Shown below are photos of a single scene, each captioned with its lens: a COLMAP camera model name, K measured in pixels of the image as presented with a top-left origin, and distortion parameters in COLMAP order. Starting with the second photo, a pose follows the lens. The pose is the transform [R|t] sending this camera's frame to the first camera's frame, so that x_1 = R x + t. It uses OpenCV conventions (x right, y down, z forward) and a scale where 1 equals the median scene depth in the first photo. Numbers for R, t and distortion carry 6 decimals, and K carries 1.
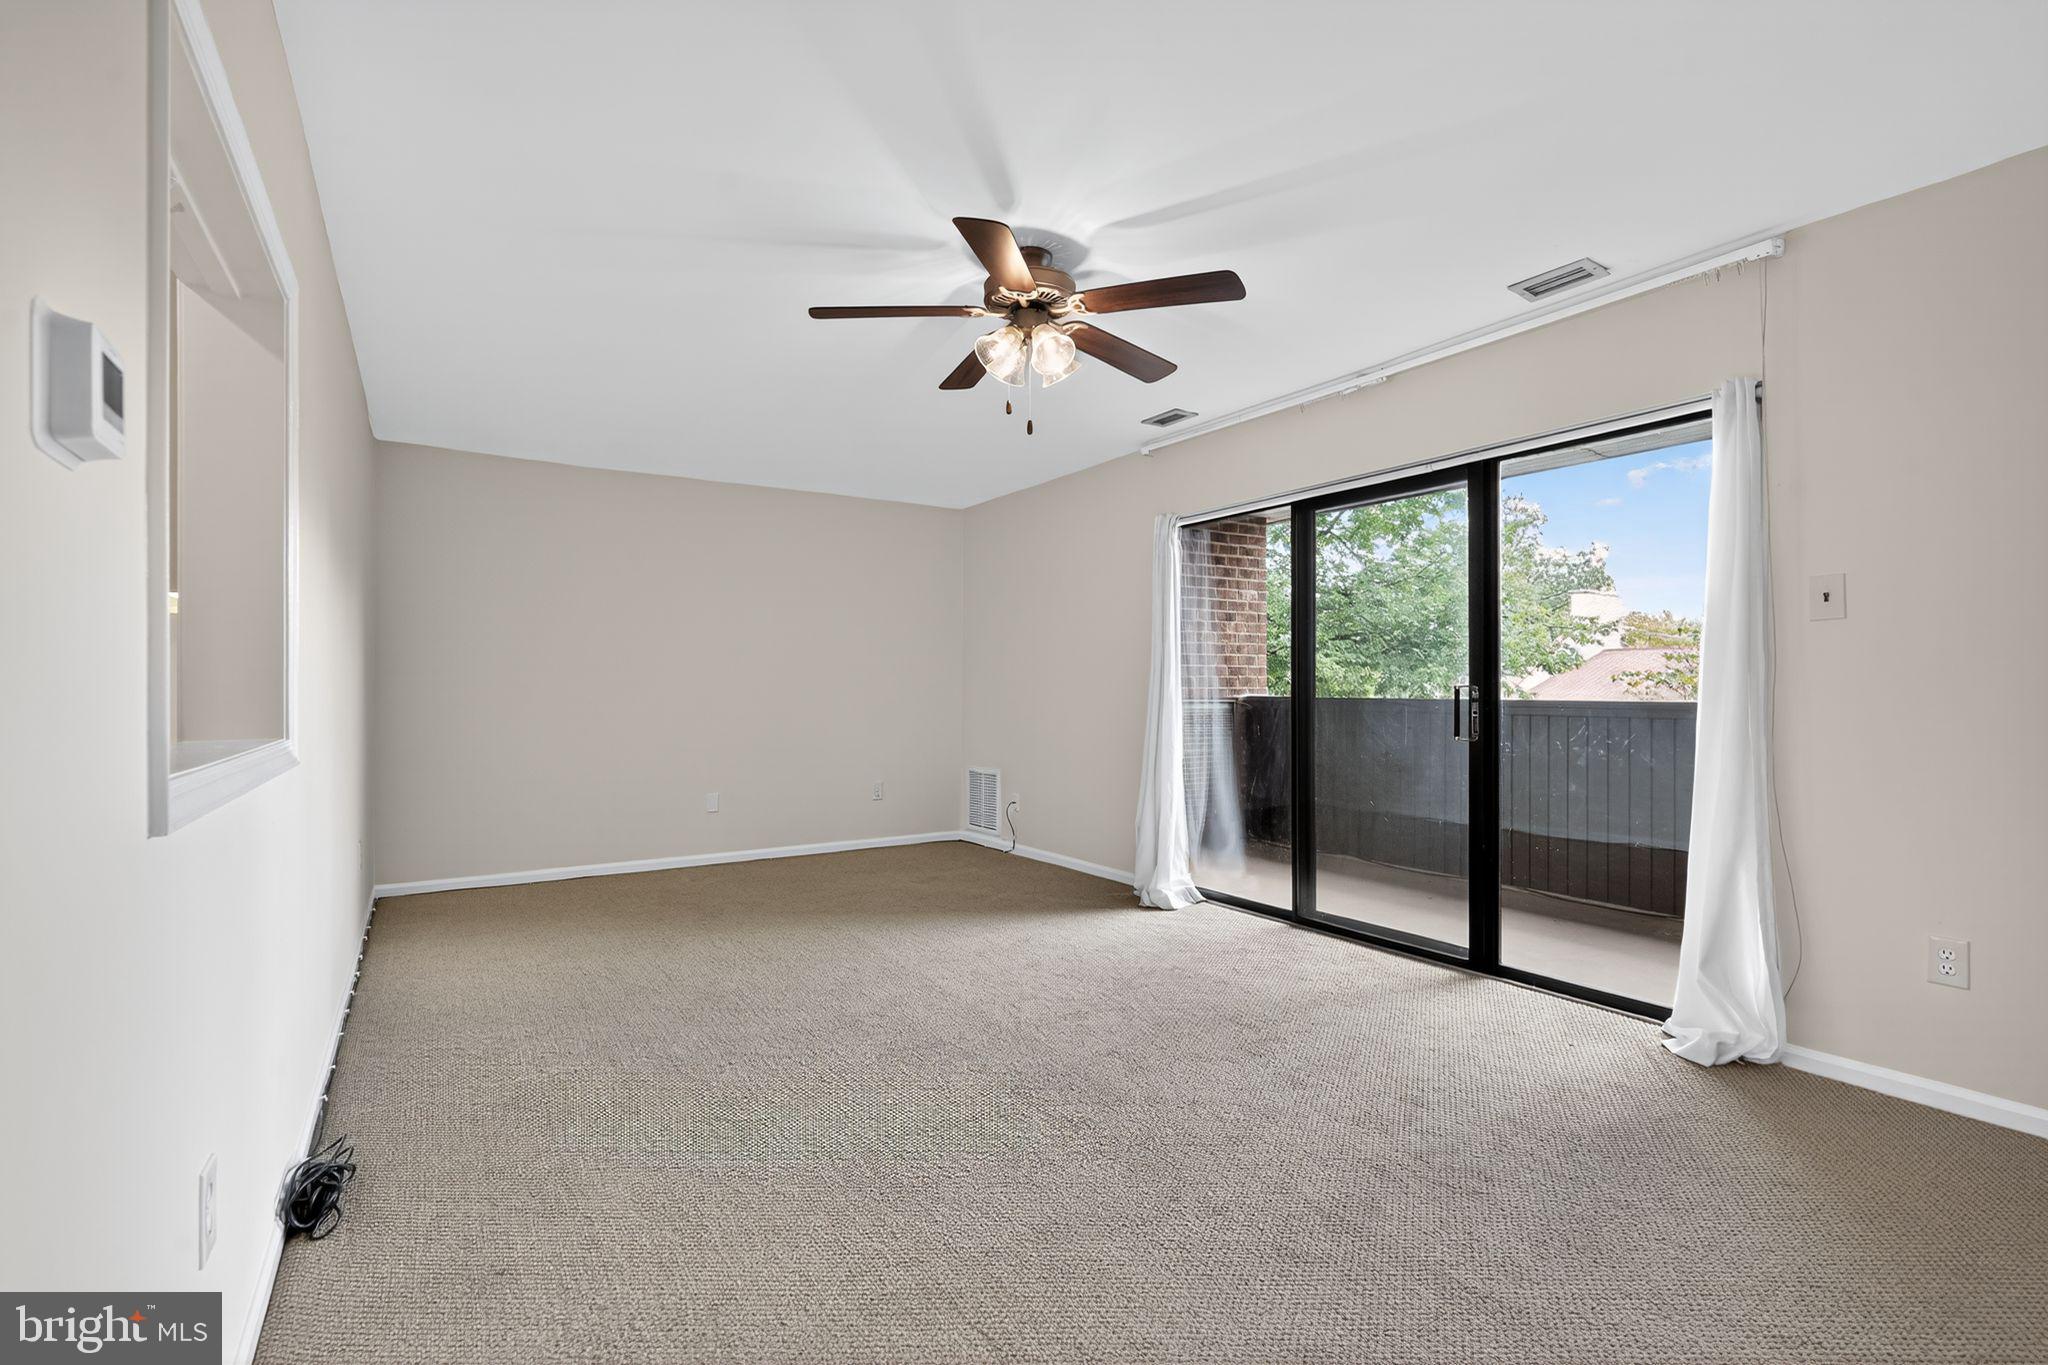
lens RADIAL K [[918.9, 0, 1022.7], [0, 918.9, 689.4], [0, 0, 1]] dist [-0.004861, 0.001583]
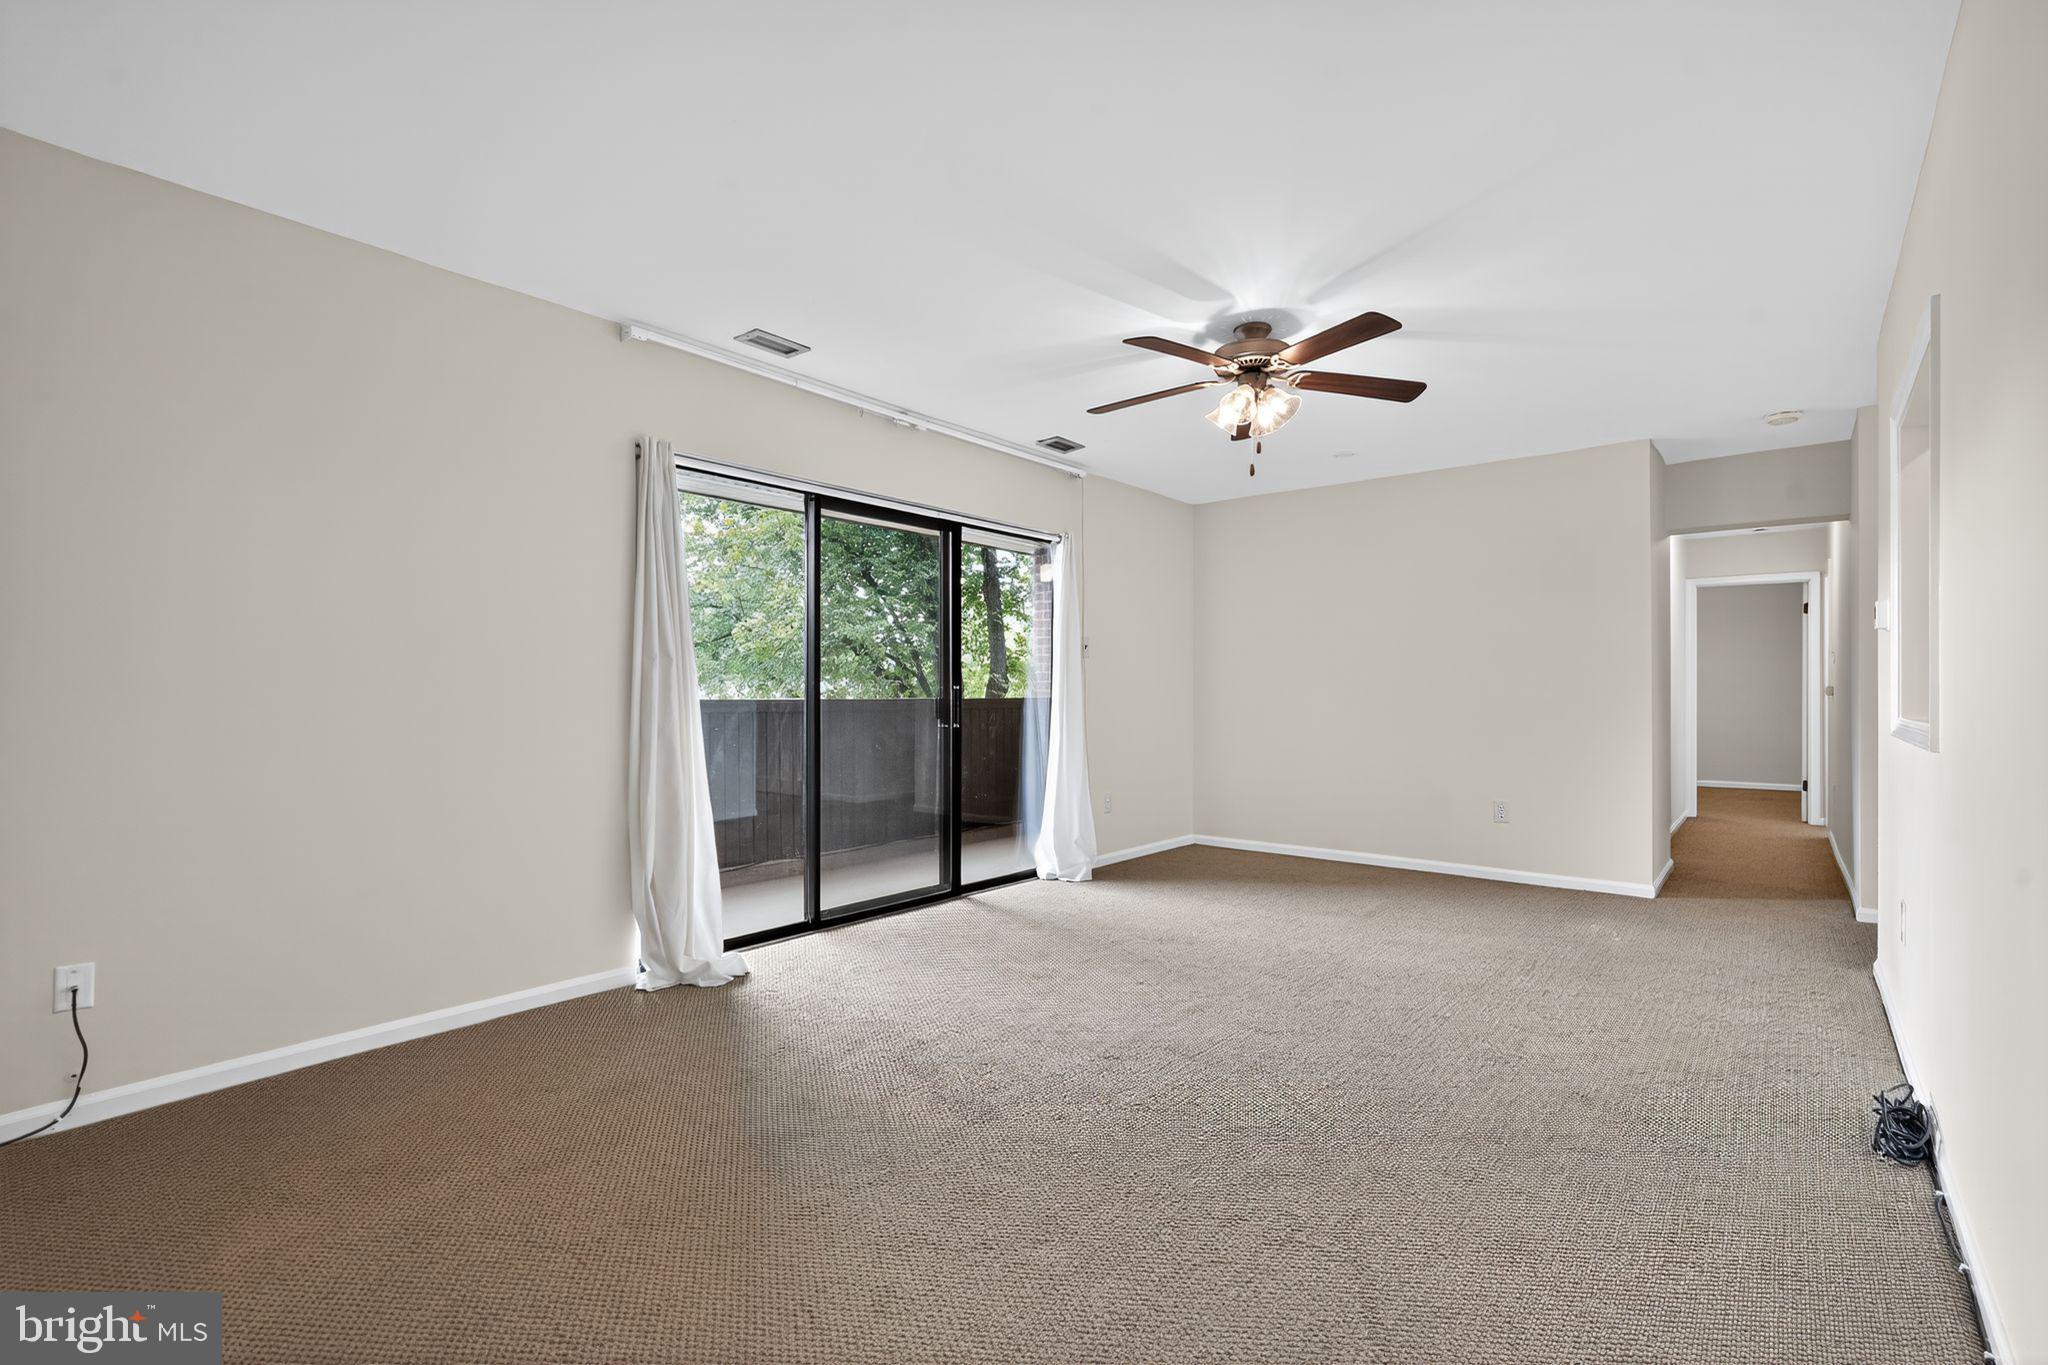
lens RADIAL K [[918.9, 0, 1018.7], [0, 918.9, 686.2], [0, 0, 1]] dist [-0.004861, 0.001583]
pose [[-0.297985, 0.002566, 0.954567, -0.707344], [-0.008293, 0.999952, -0.005277, 0.000914], [-0.954534, -0.009489, -0.297950, 1.113965]]
